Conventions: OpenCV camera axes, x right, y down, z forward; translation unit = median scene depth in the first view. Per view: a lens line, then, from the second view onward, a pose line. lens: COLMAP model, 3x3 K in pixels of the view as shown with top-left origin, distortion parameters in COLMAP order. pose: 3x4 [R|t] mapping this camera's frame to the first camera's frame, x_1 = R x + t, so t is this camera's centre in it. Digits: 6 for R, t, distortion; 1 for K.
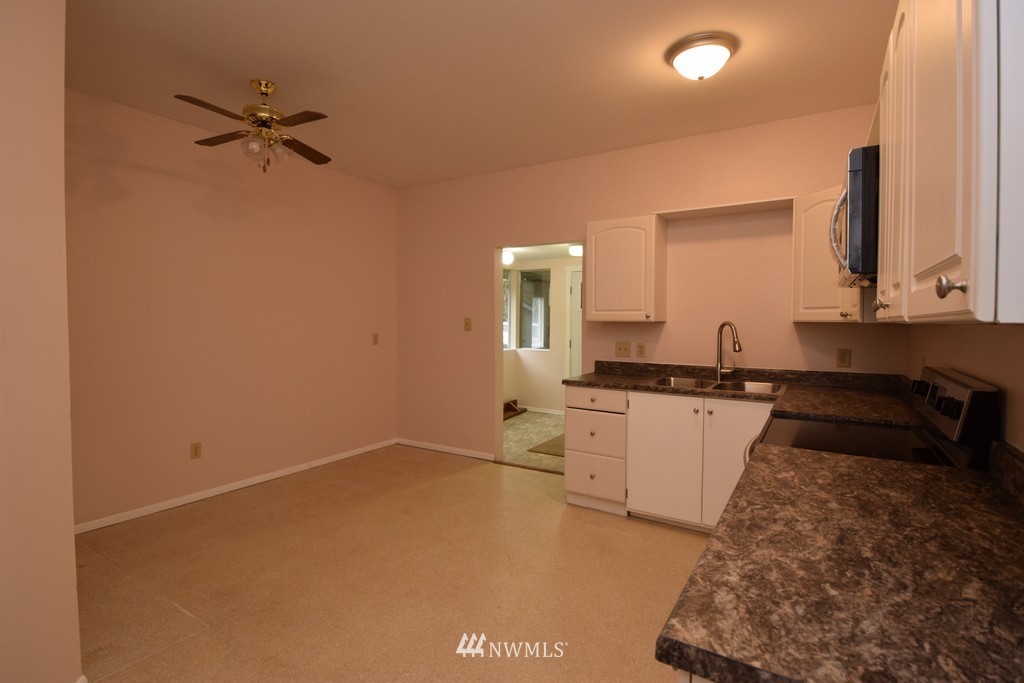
lens RADIAL K [[493.1, 0, 509.7], [0, 493.1, 336.3], [0, 0, 1]] dist [0.009449, -0.018033]
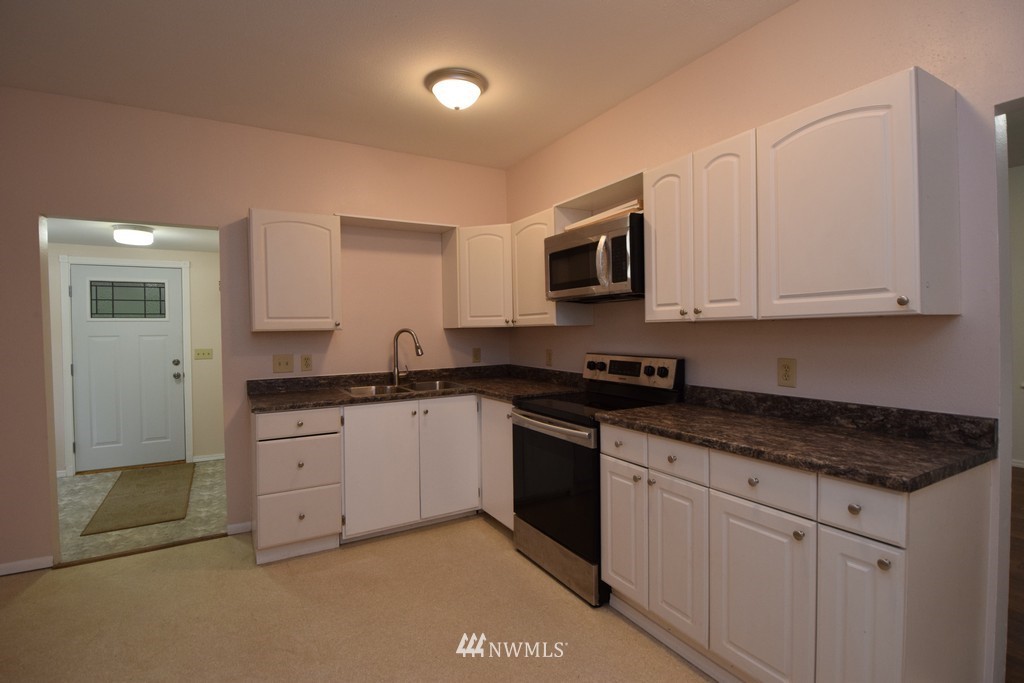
lens RADIAL K [[493.1, 0, 511.6], [0, 493.1, 336.9], [0, 0, 1]] dist [0.009449, -0.018033]
pose [[0.460613, -0.026937, 0.887192, -0.379013], [0.049458, 0.998765, 0.004647, -0.005205], [-0.886222, 0.041738, 0.461377, 0.271824]]
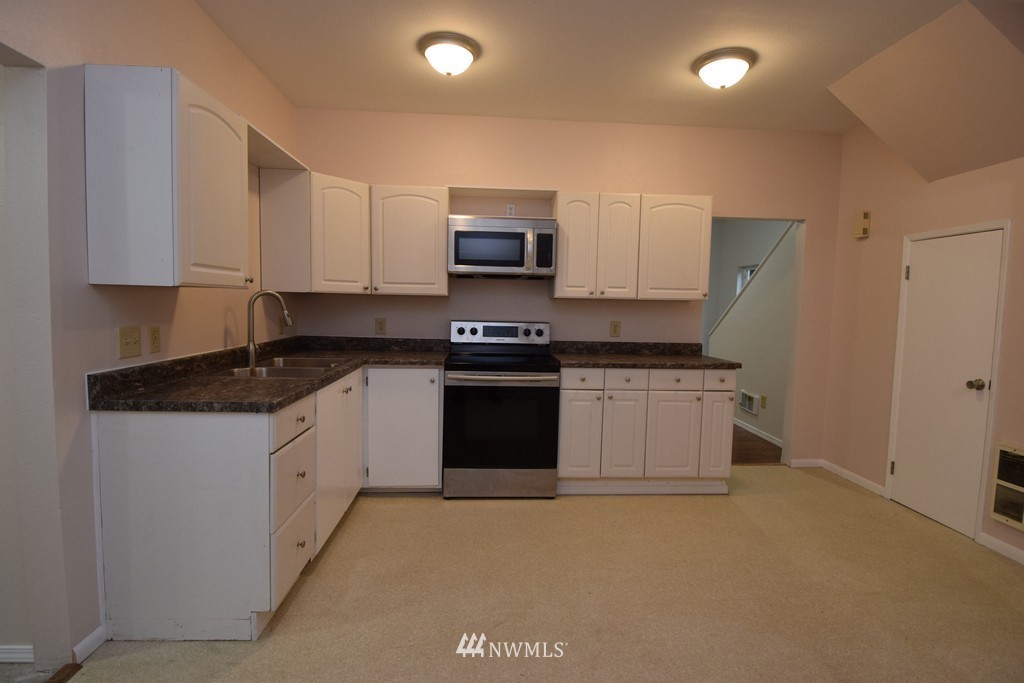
lens RADIAL K [[493.1, 0, 512.7], [0, 493.1, 341.5], [0, 0, 1]] dist [0.009449, -0.018033]
pose [[-0.589083, -0.080037, 0.804099, -0.432307], [0.003411, 0.994828, 0.101520, -0.025687], [-0.808065, 0.062547, -0.585763, 1.067158]]
